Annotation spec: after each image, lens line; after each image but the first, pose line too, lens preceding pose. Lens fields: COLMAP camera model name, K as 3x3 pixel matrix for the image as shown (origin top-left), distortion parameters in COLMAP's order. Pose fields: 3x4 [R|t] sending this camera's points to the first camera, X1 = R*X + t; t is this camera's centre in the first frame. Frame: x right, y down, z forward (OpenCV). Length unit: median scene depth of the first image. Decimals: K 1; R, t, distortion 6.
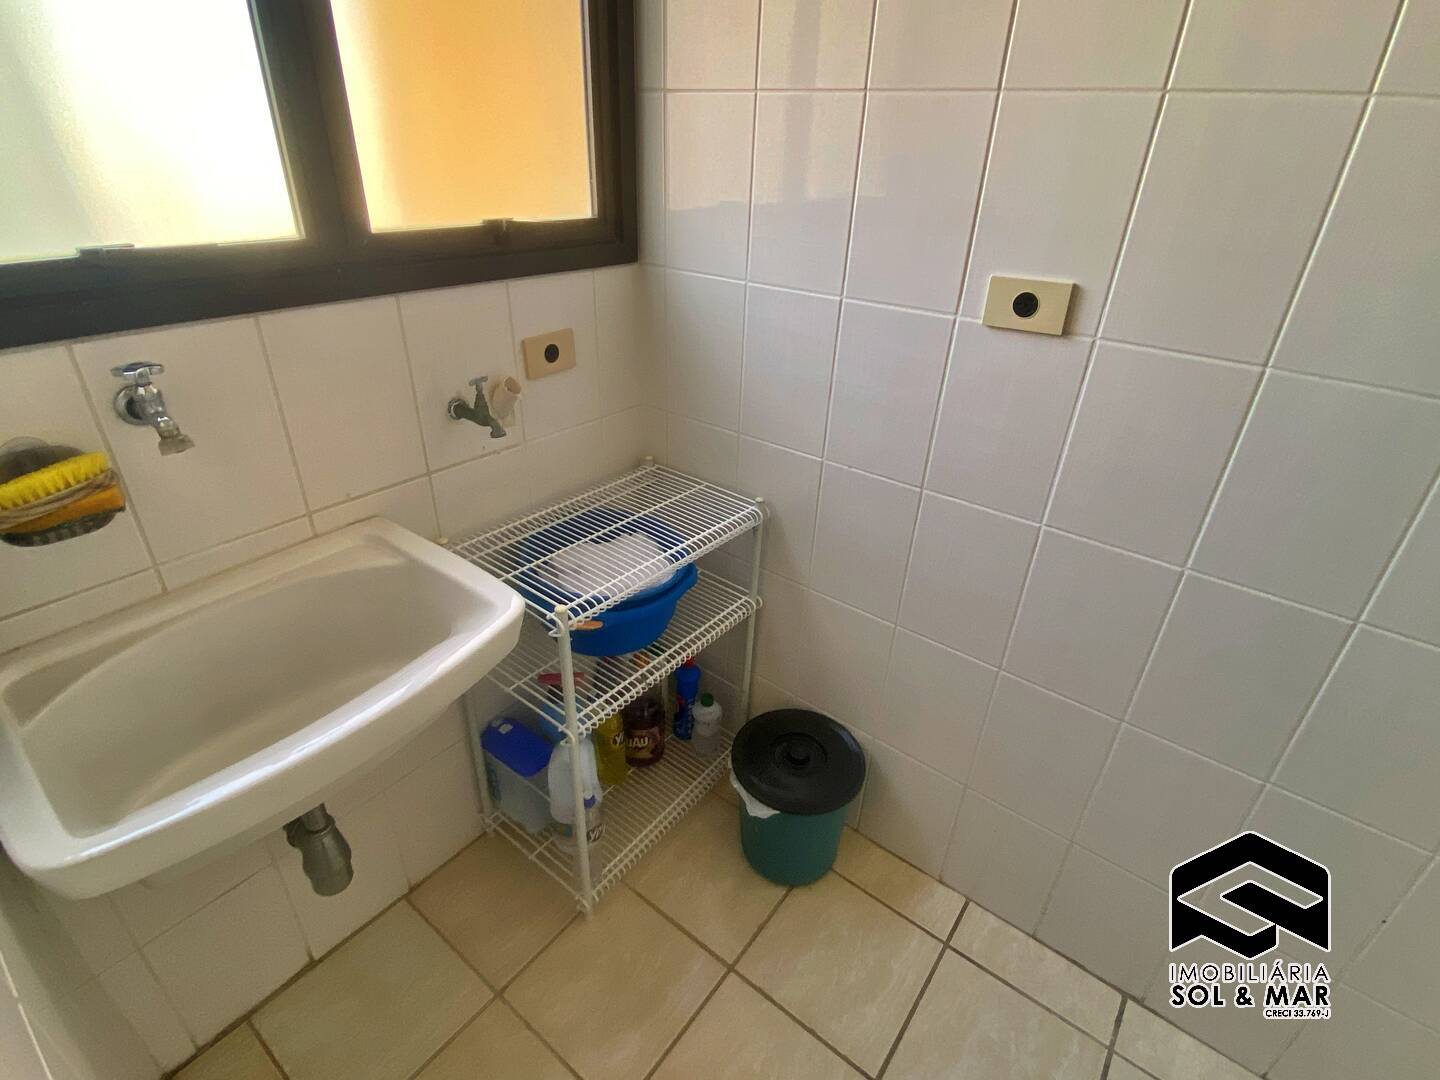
lens RADIAL K [[720.1, 0, 716.0], [0, 720.1, 529.9], [0, 0, 1]] dist [0.033541, -0.027185]
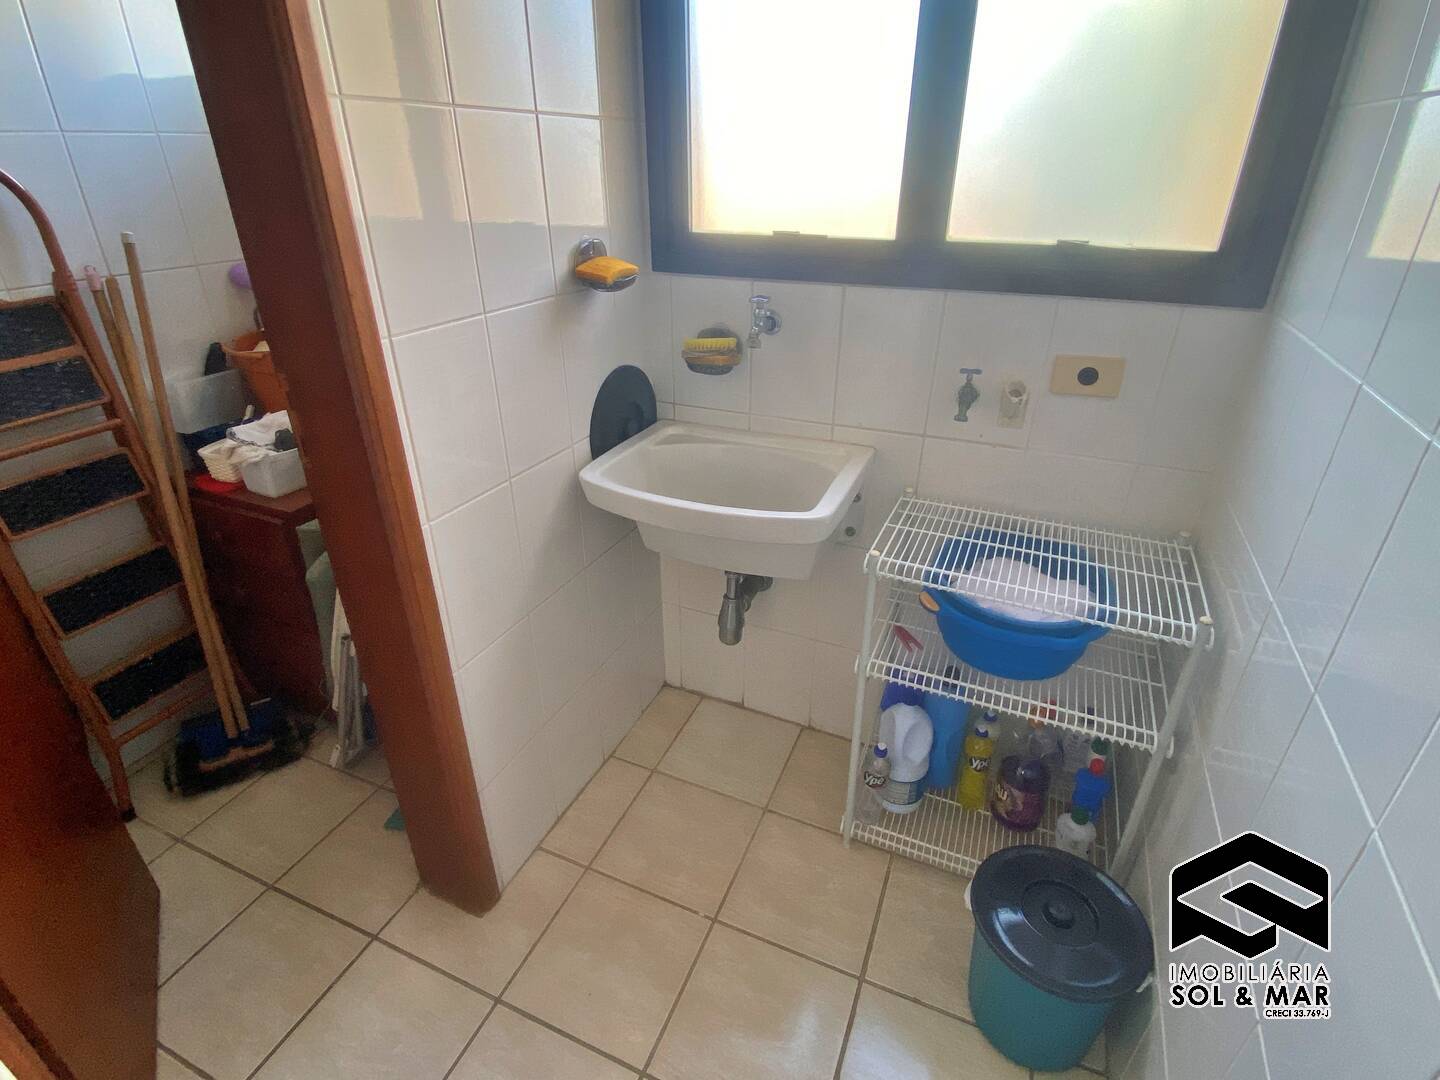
lens RADIAL K [[720.1, 0, 716.0], [0, 720.1, 529.9], [0, 0, 1]] dist [0.033541, -0.027185]
pose [[0.246922, 0.415921, -0.875237, 0.694345], [-0.453066, 0.847956, 0.275138, -0.124343], [0.856598, 0.328602, 0.397819, 0.267090]]
